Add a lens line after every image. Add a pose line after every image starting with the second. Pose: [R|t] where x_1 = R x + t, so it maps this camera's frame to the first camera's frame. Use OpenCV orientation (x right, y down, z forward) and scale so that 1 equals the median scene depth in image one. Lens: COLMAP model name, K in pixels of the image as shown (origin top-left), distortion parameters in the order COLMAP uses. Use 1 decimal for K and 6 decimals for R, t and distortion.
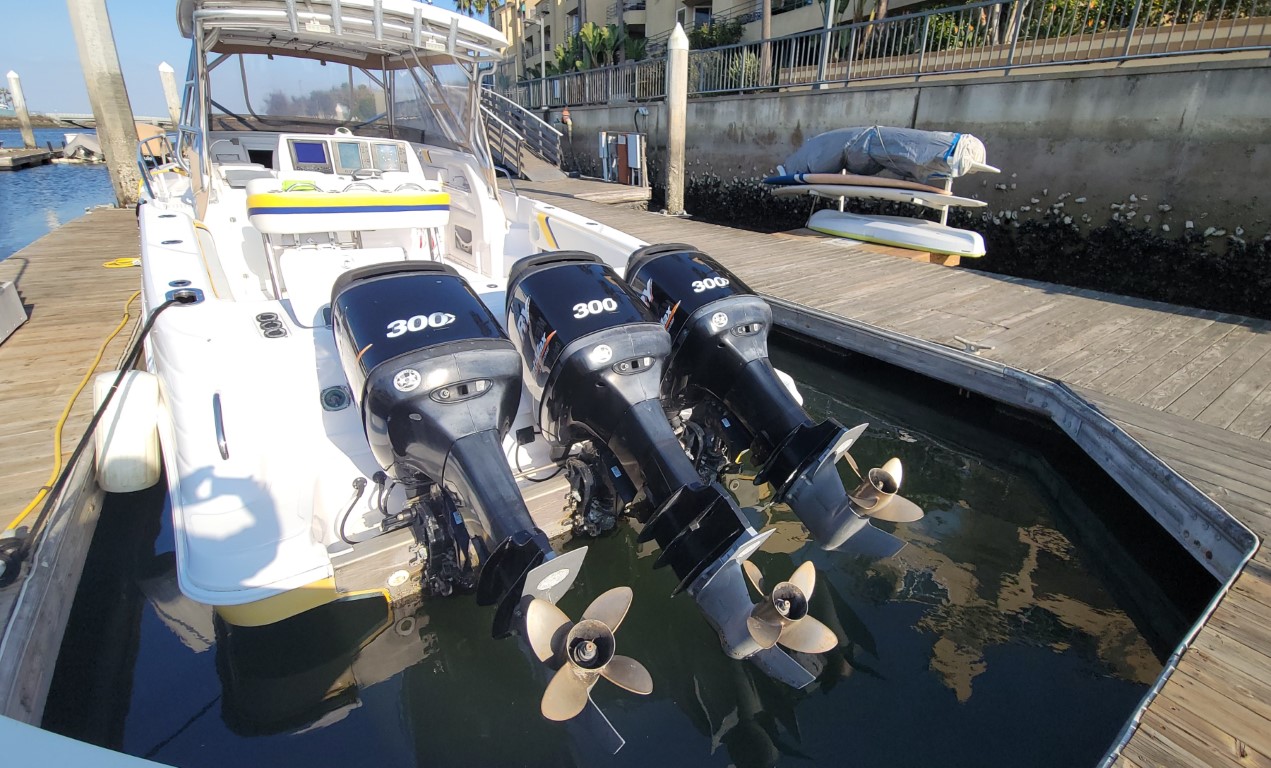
lens RADIAL K [[575.8, 0, 683.5], [0, 575.8, 377.2], [0, 0, 1]] dist [0.002924, -0.001114]
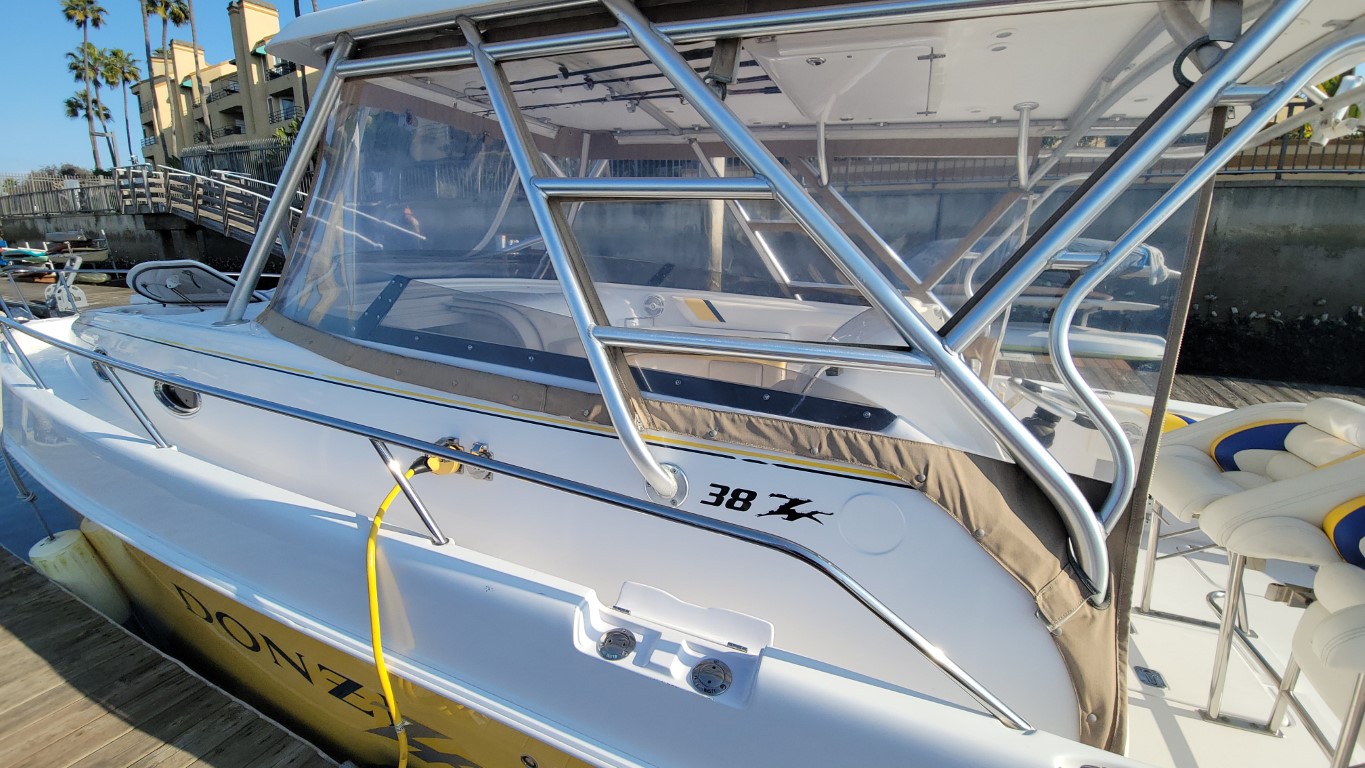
lens RADIAL K [[550.0, 0, 684.8], [0, 550.0, 377.2], [0, 0, 1]] dist [0.020961, -0.015895]
pose [[0.877744, -0.138591, 0.458647, -0.597272], [0.195850, 0.977409, -0.079465, -0.237962], [-0.437273, 0.159576, 0.885058, 0.465921]]
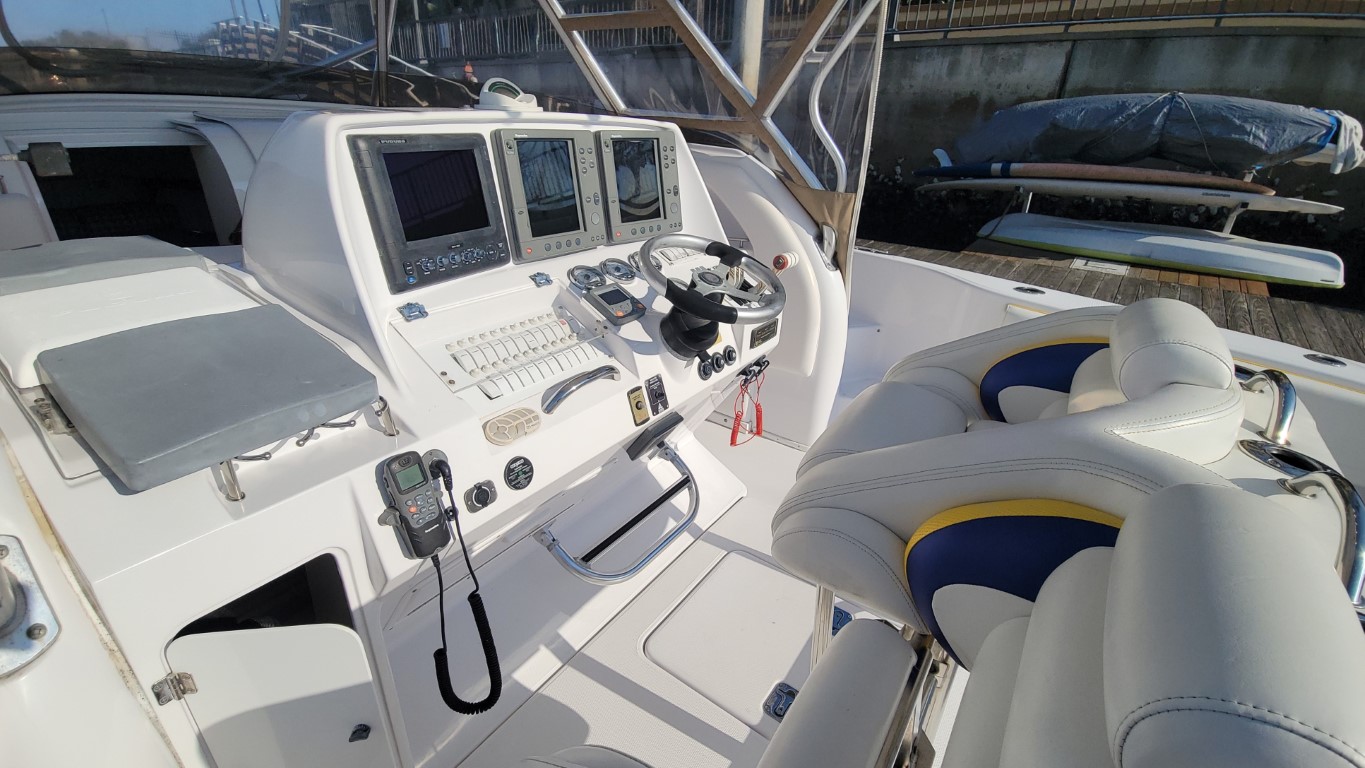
lens RADIAL K [[580.8, 0, 683.6], [0, 580.8, 370.2], [0, 0, 1]] dist [0.001333, -0.000136]
pose [[0.963162, -0.122886, 0.239205, -0.382903], [0.109087, 0.991554, 0.070148, -0.199856], [-0.245805, -0.041470, 0.968432, 0.461708]]
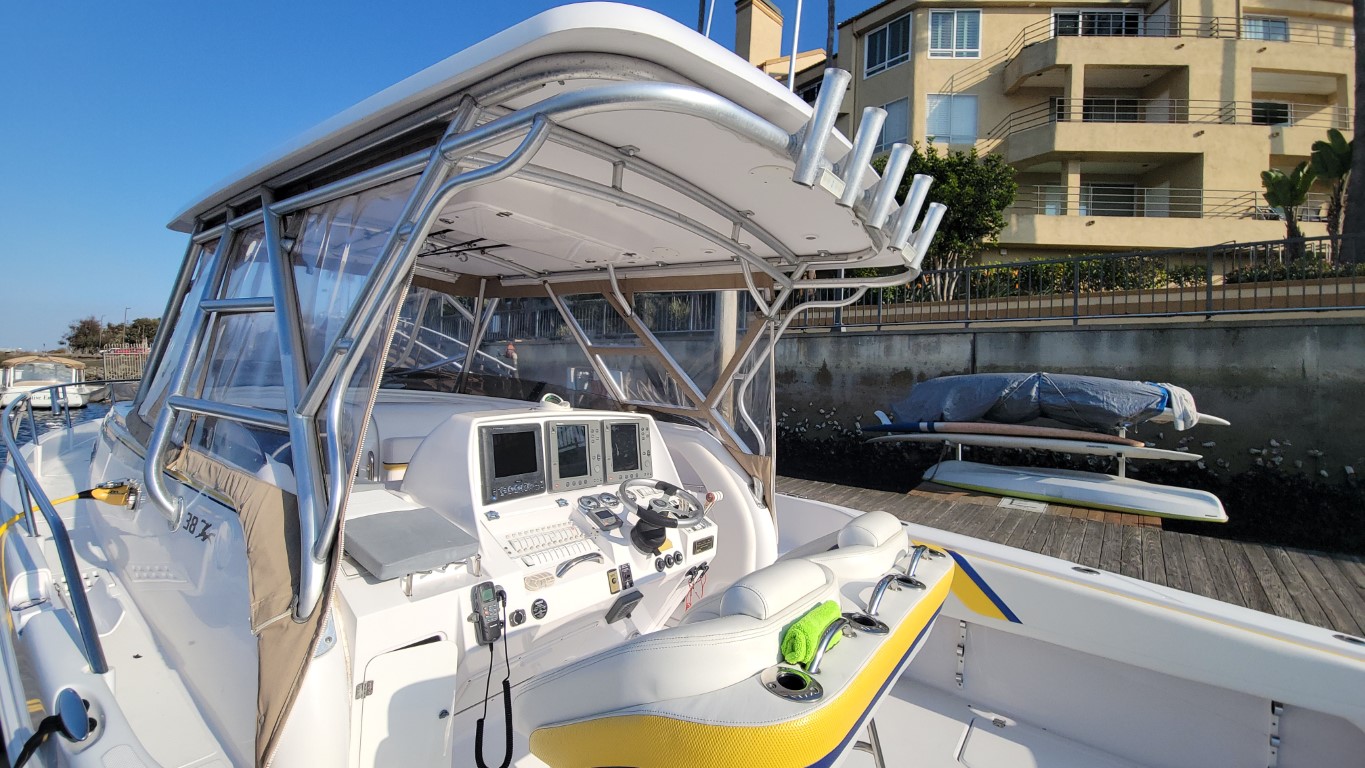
lens RADIAL K [[551.2, 0, 681.1], [0, 551.2, 375.2], [0, 0, 1]] dist [-0.000018, -0.000552]
pose [[0.967671, -0.000012, 0.252215, -0.391025], [0.092700, 0.930022, -0.355619, -0.174761], [-0.234561, 0.367503, 0.899957, 0.353100]]
